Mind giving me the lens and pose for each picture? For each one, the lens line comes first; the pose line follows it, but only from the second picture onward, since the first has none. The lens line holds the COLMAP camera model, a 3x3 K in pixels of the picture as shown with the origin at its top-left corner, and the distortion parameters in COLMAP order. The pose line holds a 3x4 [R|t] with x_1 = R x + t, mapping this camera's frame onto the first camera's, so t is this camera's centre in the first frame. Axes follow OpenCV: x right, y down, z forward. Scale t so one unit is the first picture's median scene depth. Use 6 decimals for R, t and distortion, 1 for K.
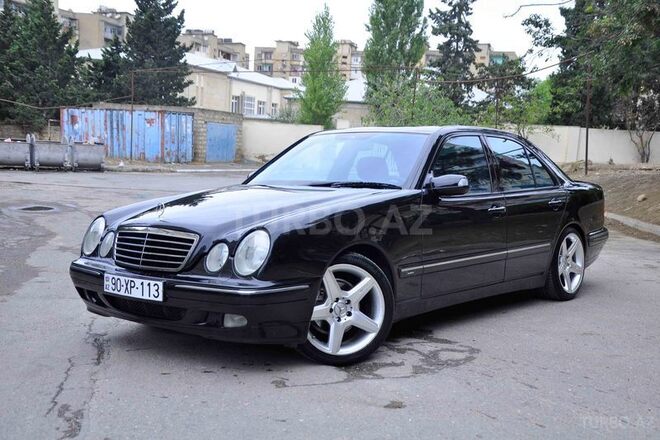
lens RADIAL K [[746.3, 0, 331.2], [0, 746.3, 216.2], [0, 0, 1]] dist [0.128261, 0.000000]
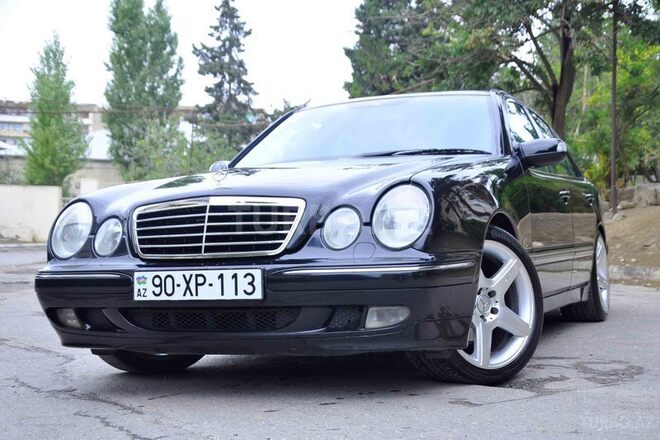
lens RADIAL K [[926.8, 0, 329.1], [0, 926.8, 225.7], [0, 0, 1]] dist [0.114384, 0.000000]
pose [[0.956498, -0.032640, 0.289908, -0.092629], [0.057410, 0.995350, -0.077350, 0.026701], [-0.286035, 0.090629, 0.953924, 0.046713]]
